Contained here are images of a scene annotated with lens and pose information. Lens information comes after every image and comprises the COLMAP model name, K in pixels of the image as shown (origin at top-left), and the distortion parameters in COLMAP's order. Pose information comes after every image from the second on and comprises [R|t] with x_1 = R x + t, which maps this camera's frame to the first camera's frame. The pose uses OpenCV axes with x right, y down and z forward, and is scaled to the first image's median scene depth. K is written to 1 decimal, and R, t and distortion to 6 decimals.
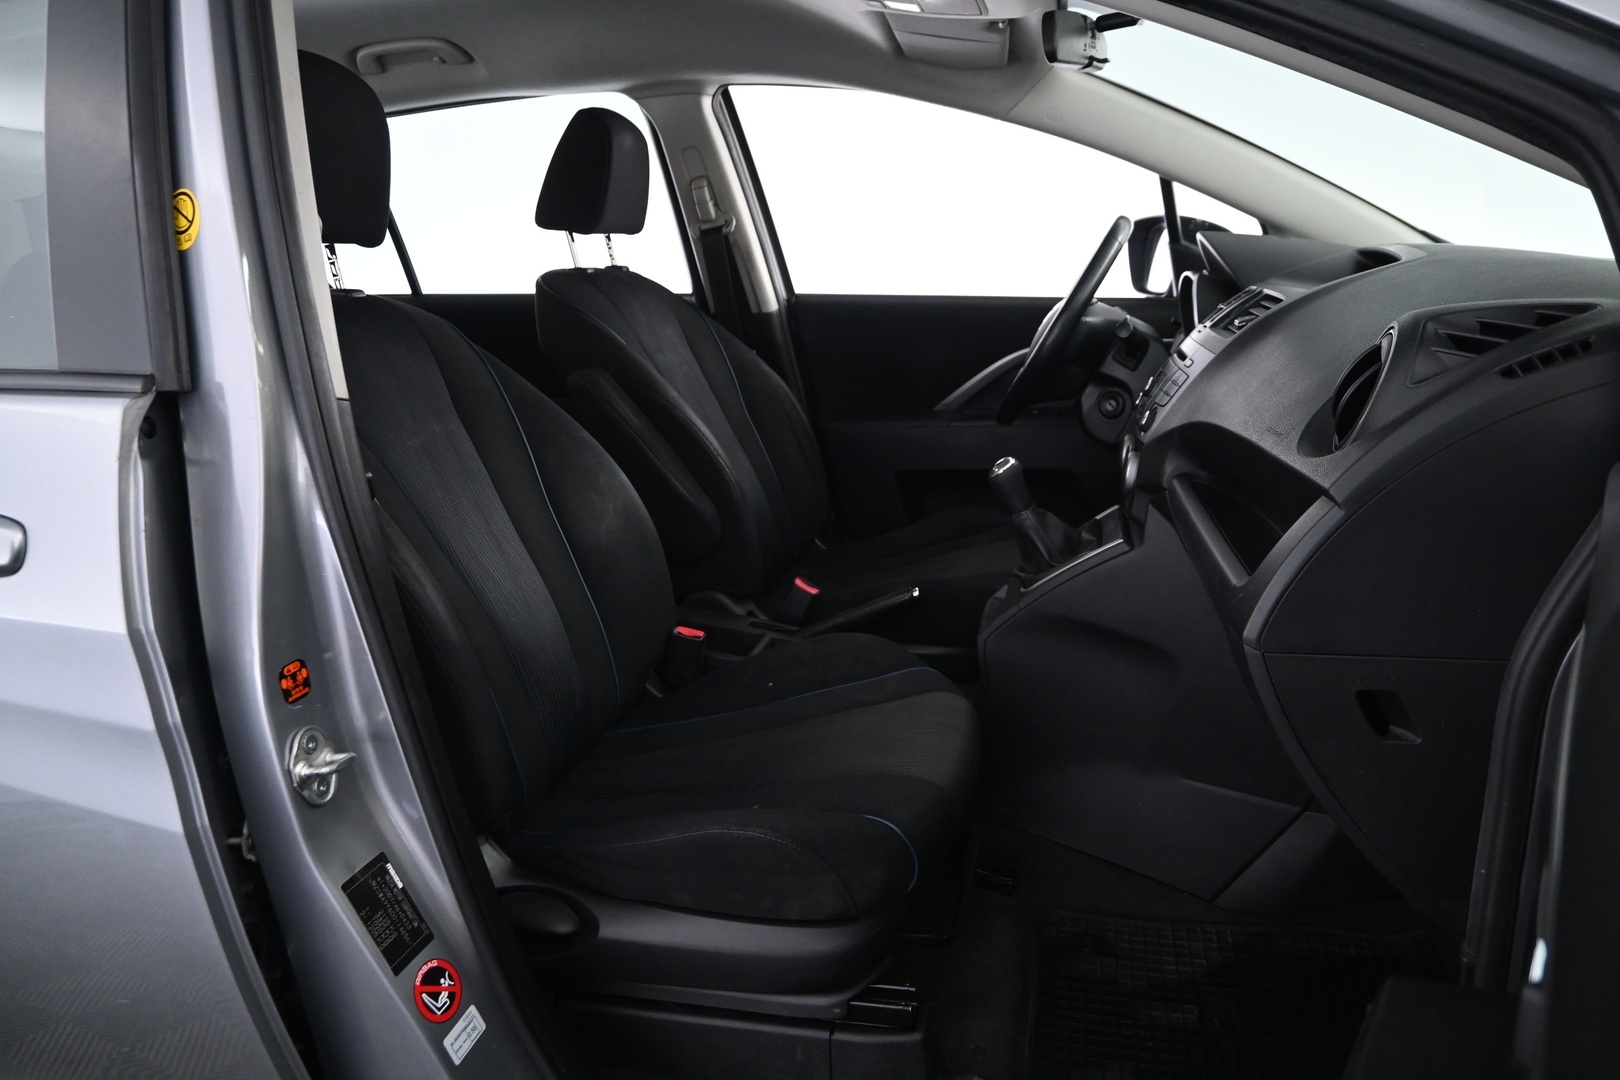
lens RADIAL K [[1109.7, 0, 810.0], [0, 1109.7, 540.0], [0, 0, 1]] dist [0.008144, 0.004207]
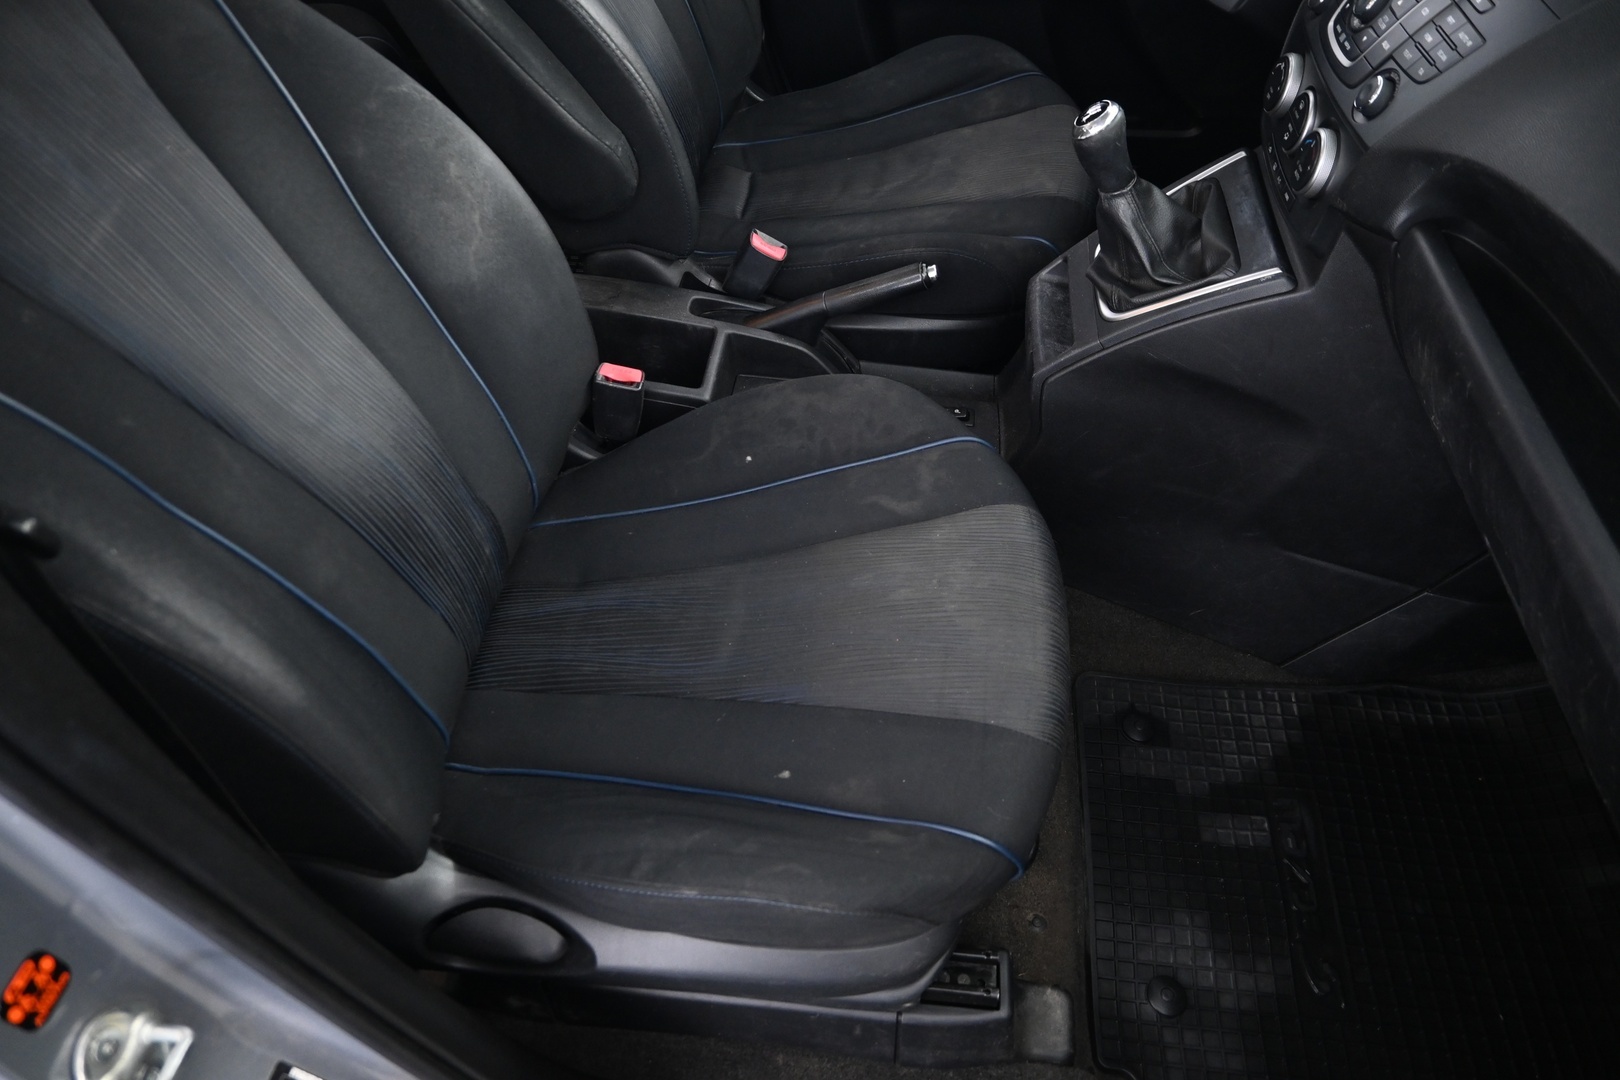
lens RADIAL K [[1109.7, 0, 810.0], [0, 1109.7, 540.0], [0, 0, 1]] dist [0.008144, 0.004207]
pose [[0.991708, -0.078872, 0.101466, -0.076706], [0.010325, 0.835869, 0.548832, -0.229709], [-0.128099, -0.543233, 0.829752, 0.389972]]
